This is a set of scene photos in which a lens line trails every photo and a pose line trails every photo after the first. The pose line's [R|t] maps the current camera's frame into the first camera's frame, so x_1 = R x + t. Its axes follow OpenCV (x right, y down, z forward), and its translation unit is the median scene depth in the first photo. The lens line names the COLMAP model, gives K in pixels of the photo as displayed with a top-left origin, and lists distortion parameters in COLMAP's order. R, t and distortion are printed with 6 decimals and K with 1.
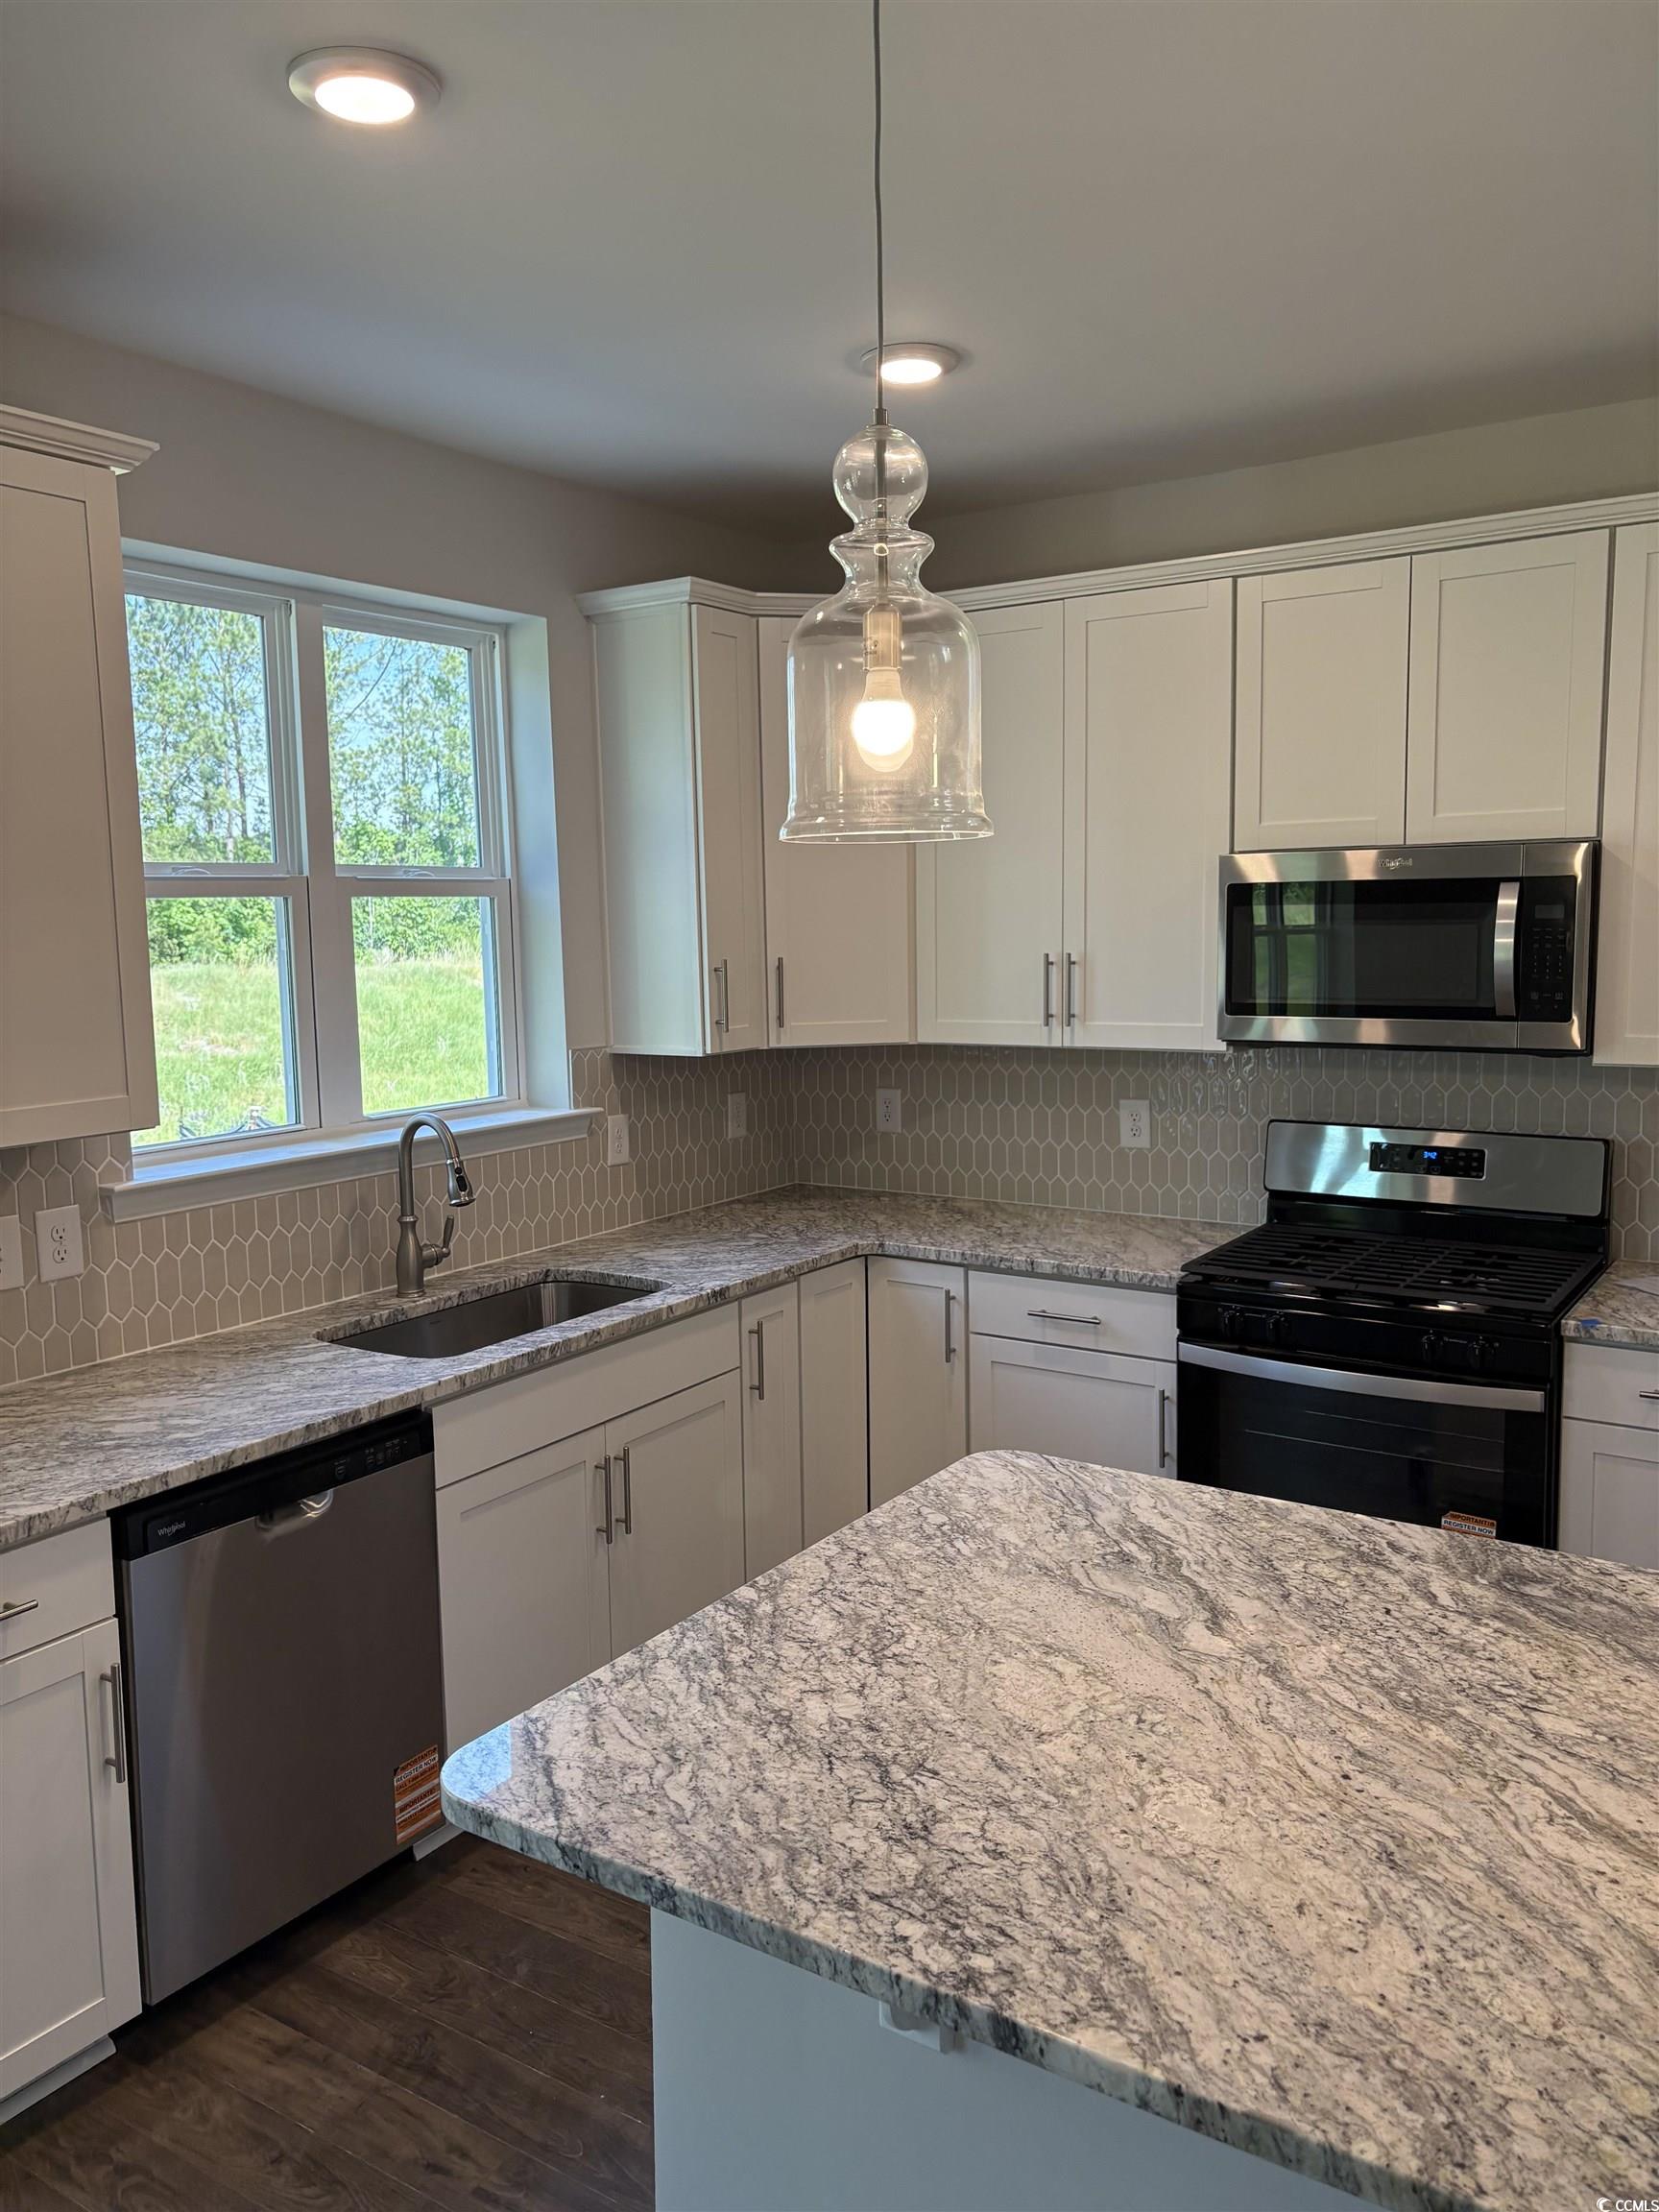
lens RADIAL K [[1703.8, 0, 829.5], [0, 1703.8, 1106.0], [0, 0, 1]] dist [0.077570, -0.091829]
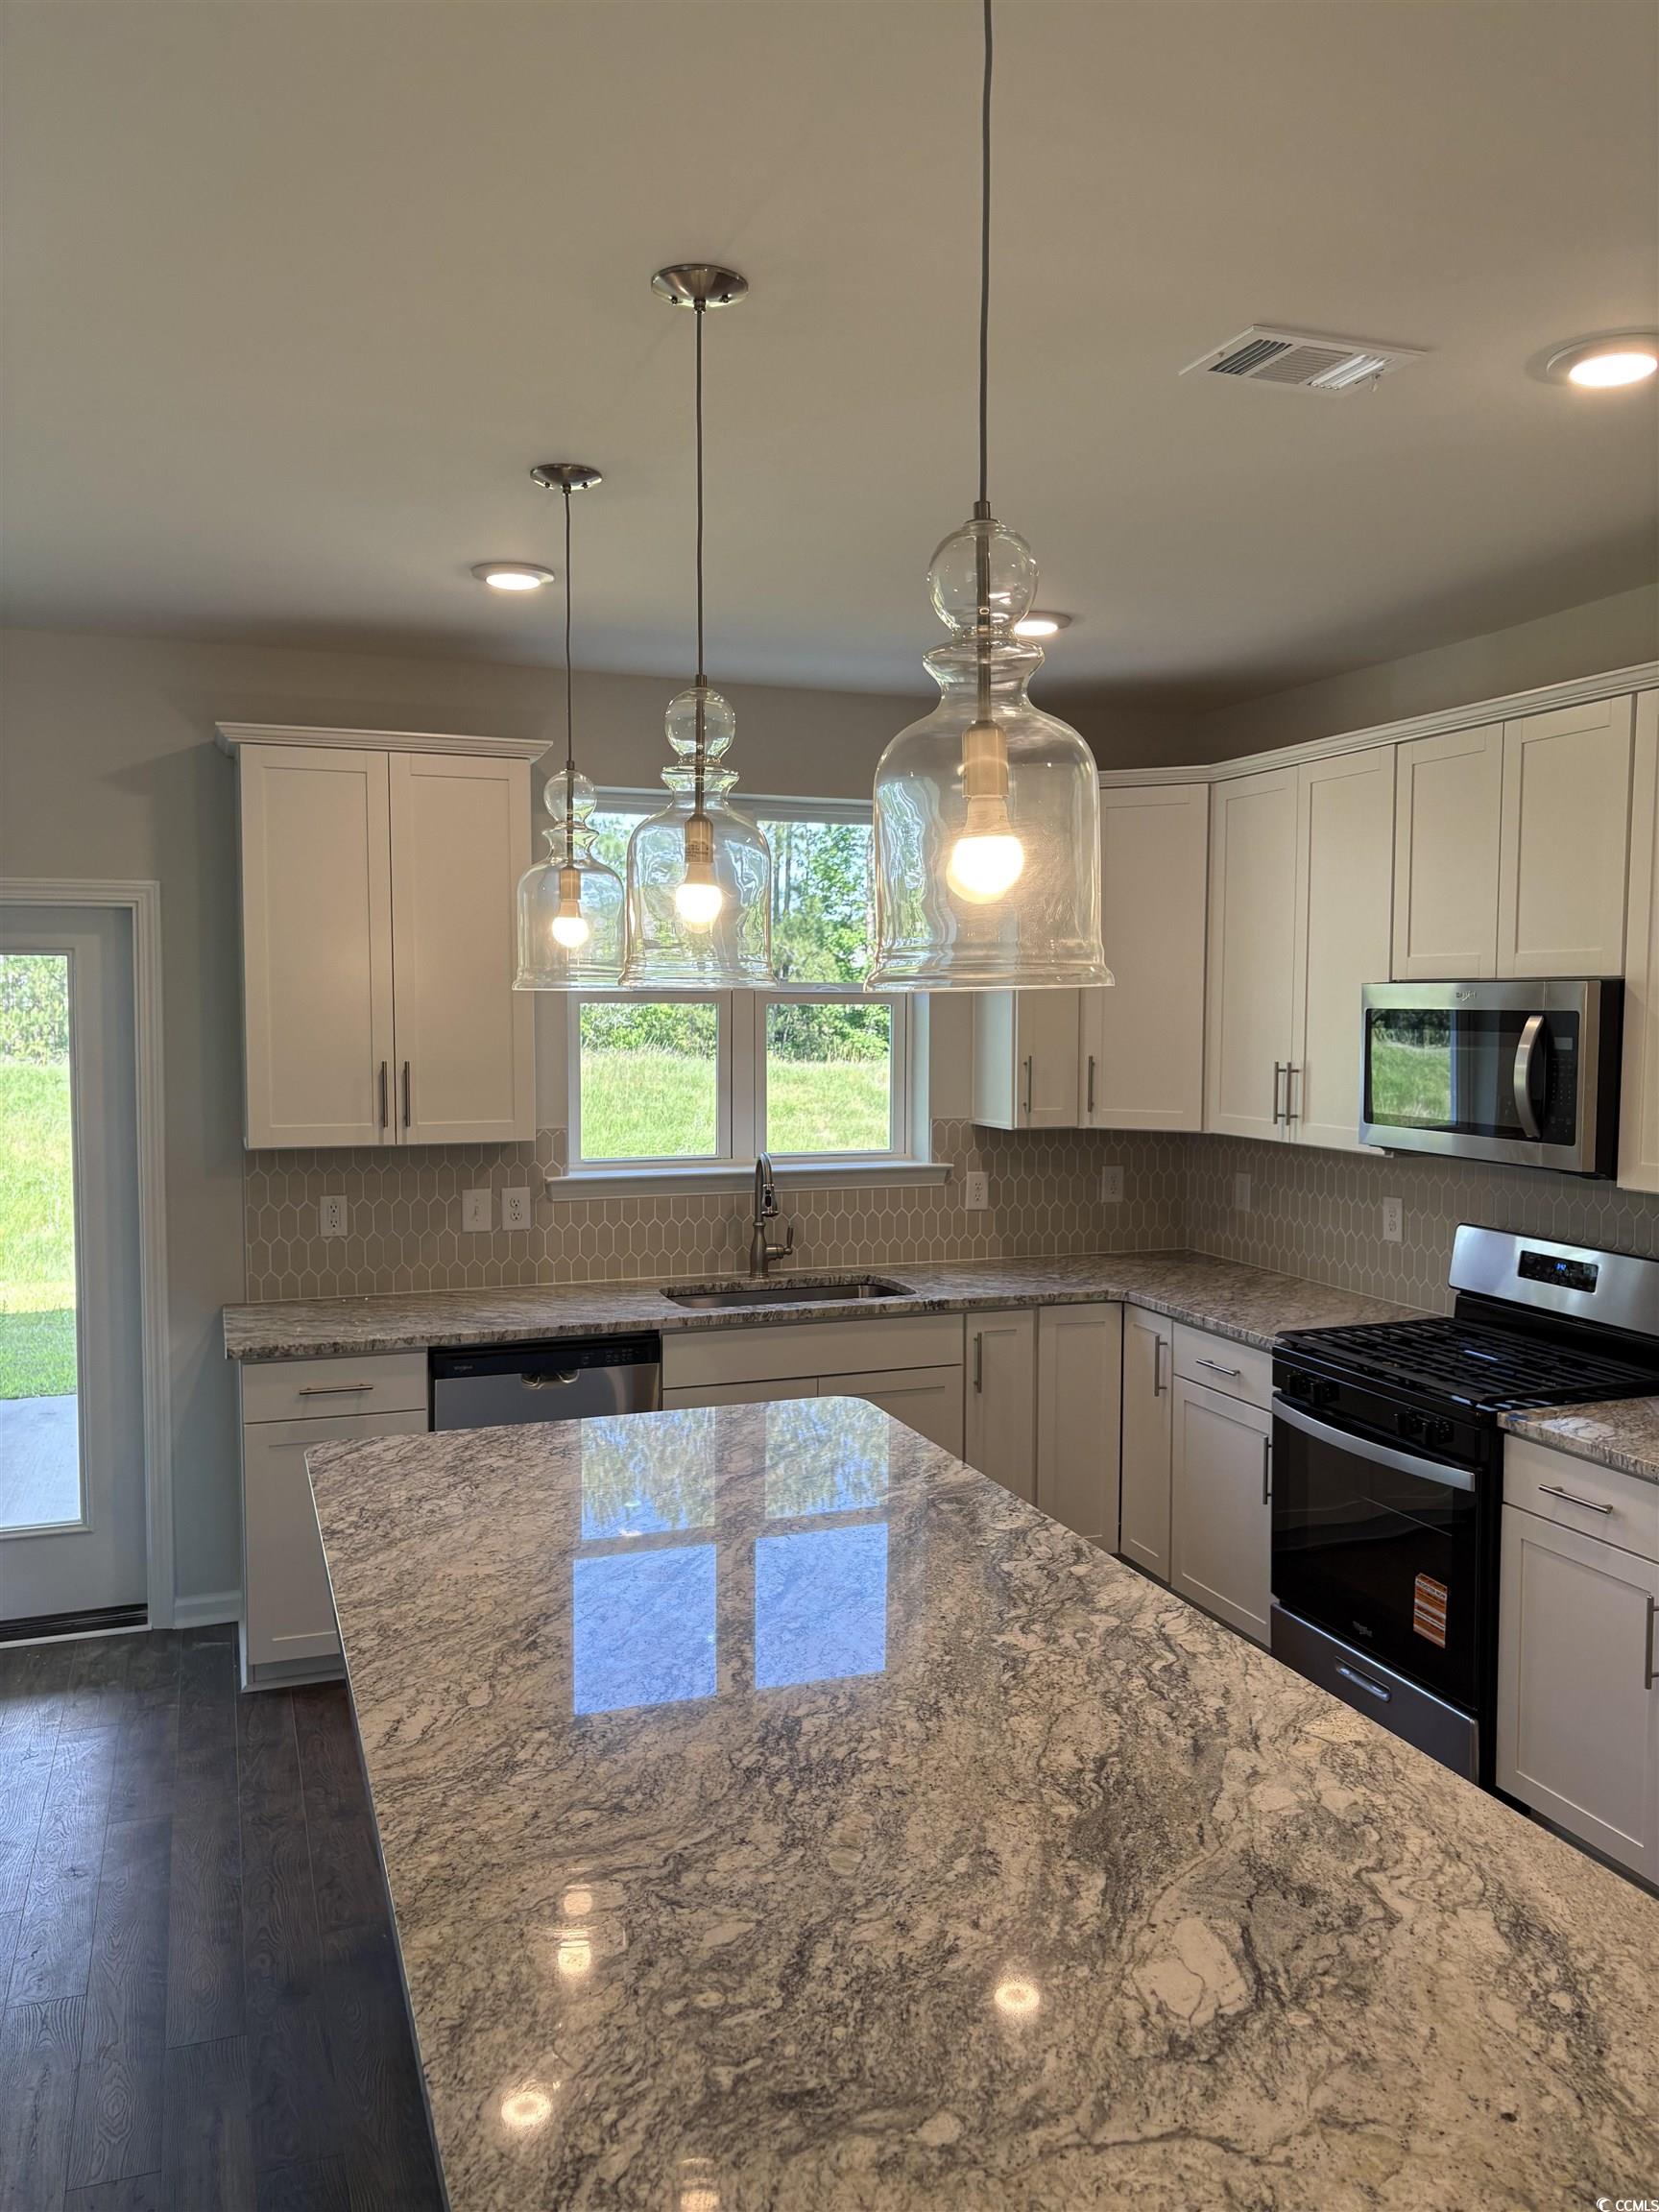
lens RADIAL K [[1703.8, 0, 829.5], [0, 1703.8, 1106.0], [0, 0, 1]] dist [0.077570, -0.091829]
pose [[0.804587, 0.058549, -0.590942, 0.630270], [-0.087557, 0.995948, -0.020536, -0.009309], [0.587345, 0.068264, 0.806453, -0.134132]]
